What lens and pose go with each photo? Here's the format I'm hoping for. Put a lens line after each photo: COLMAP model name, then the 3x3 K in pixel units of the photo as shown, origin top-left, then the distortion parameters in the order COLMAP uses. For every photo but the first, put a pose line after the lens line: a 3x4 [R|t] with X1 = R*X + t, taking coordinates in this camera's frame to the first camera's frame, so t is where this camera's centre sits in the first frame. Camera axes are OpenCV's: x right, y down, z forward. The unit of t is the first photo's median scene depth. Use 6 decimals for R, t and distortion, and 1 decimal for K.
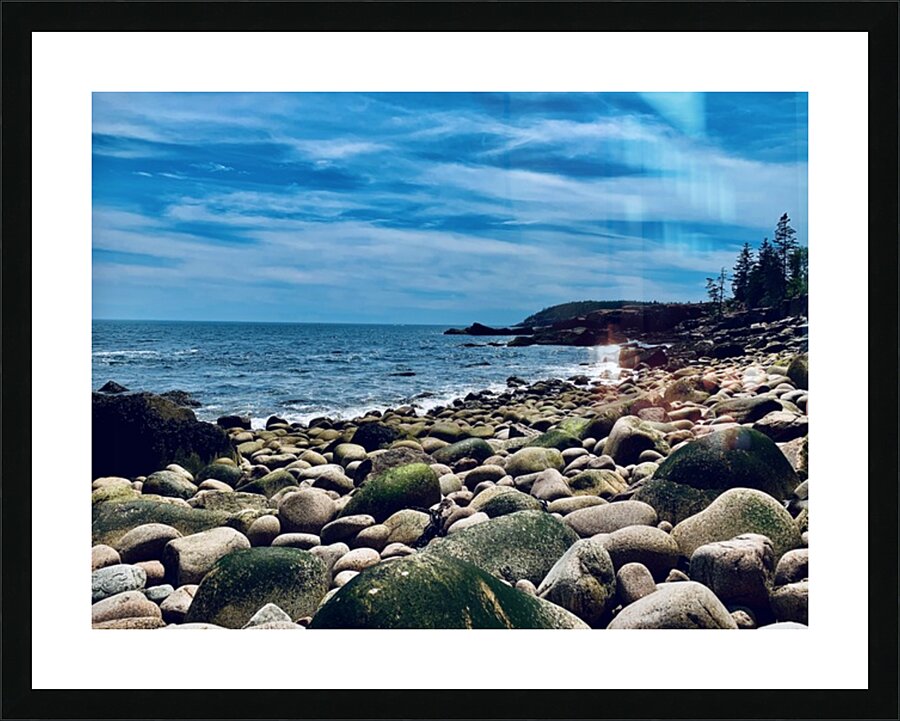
lens RADIAL K [[725.3, 0, 450.2], [0, 725.3, 352.4], [0, 0, 1]] dist [-0.000289, -0.004125]
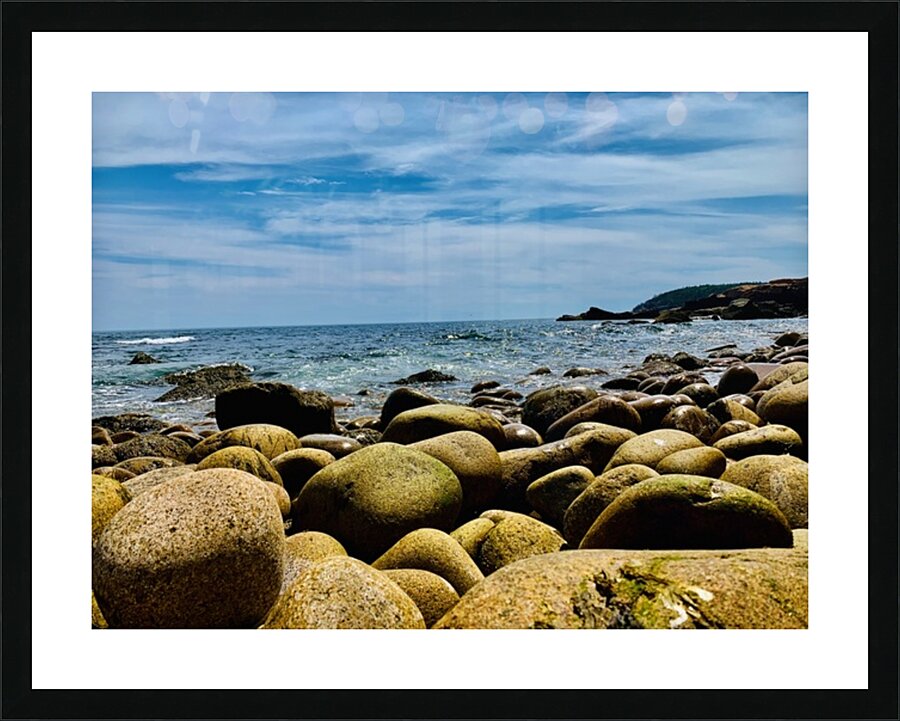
lens RADIAL K [[725.3, 0, 450.5], [0, 725.3, 368.6], [0, 0, 1]] dist [-0.000289, -0.004125]
pose [[0.968282, -0.028000, -0.248287, 0.136237], [0.035152, 0.999084, 0.024419, 0.003604], [0.247376, -0.032373, 0.968379, 0.000365]]
